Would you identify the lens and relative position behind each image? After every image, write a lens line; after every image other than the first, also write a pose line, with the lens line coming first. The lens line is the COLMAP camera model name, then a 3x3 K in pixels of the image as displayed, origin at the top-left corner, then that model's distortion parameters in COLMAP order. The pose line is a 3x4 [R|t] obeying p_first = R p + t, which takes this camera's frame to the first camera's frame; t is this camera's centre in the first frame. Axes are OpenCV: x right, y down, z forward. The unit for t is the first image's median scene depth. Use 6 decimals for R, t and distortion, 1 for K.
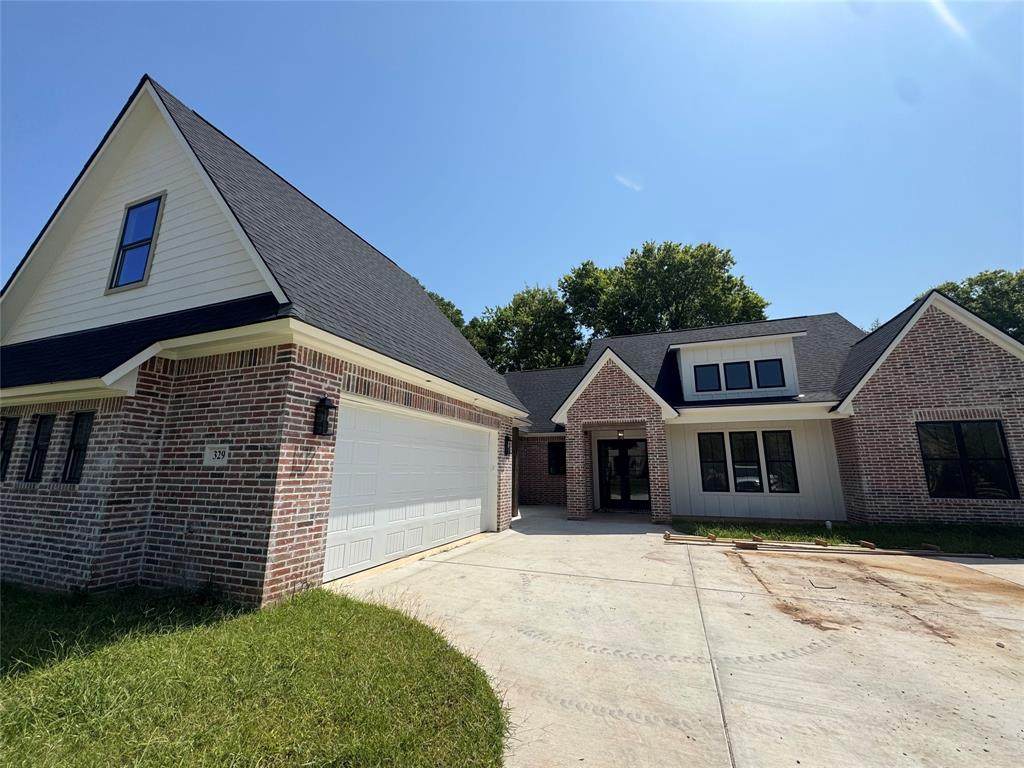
lens RADIAL K [[405.1, 0, 512.0], [0, 405.1, 384.0], [0, 0, 1]] dist [-0.004972, 0.000298]
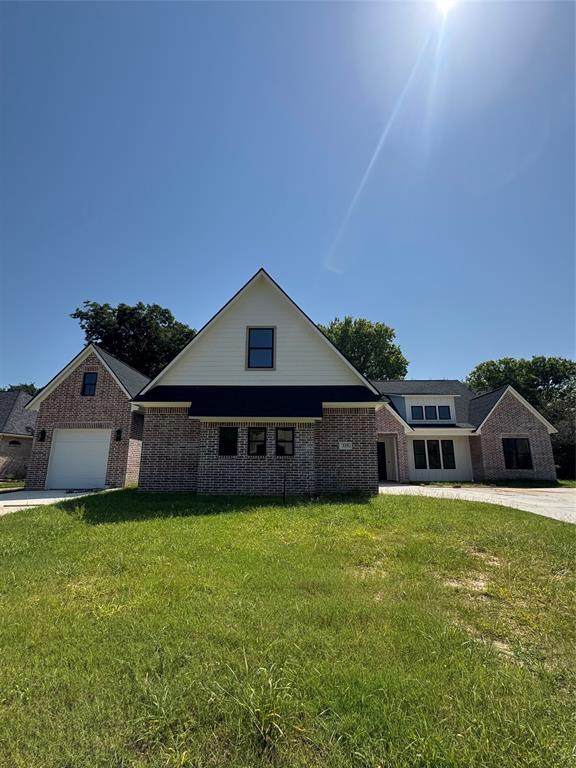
lens RADIAL K [[342.3, 0, 288.0], [0, 342.3, 384.0], [0, 0, 1]] dist [-0.000013, -0.000134]
pose [[0.941079, 0.079295, 0.328758, -0.755442], [-0.070588, 0.996768, -0.038356, -0.050843], [-0.330737, 0.012889, 0.943635, -0.433370]]
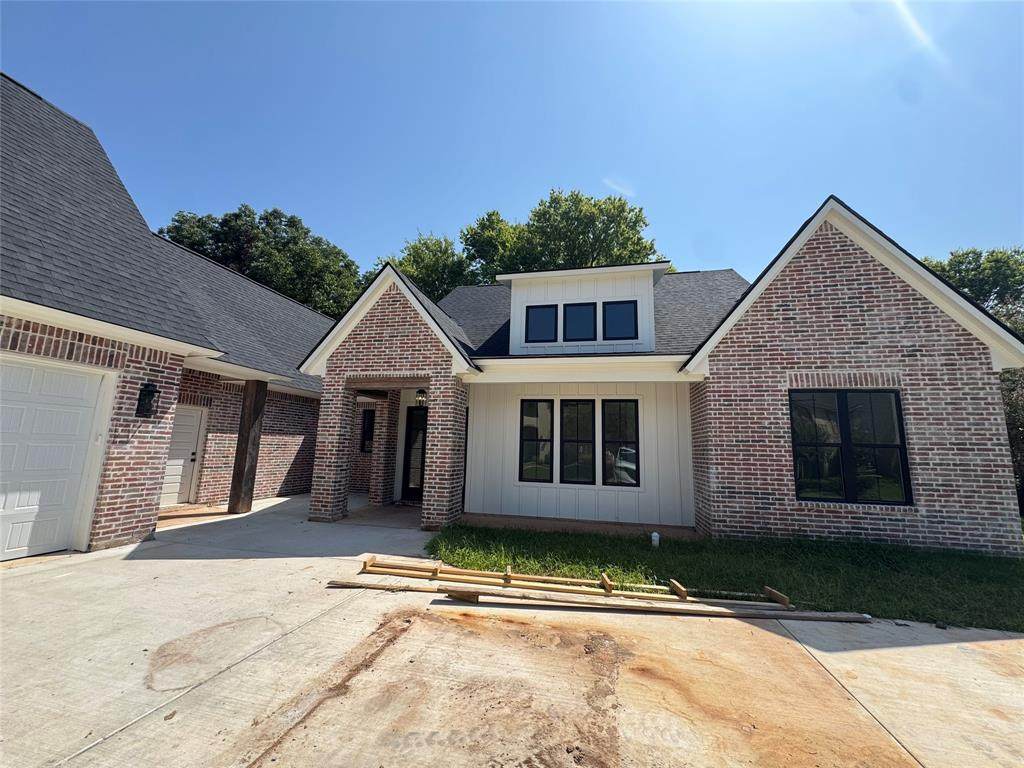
lens RADIAL K [[405.1, 0, 512.0], [0, 405.1, 384.0], [0, 0, 1]] dist [-0.004972, 0.000298]
pose [[0.990144, 0.047523, 0.131745, 0.369999], [-0.054379, 0.997320, 0.048939, 0.063727], [-0.129067, -0.055621, 0.990075, 0.318546]]
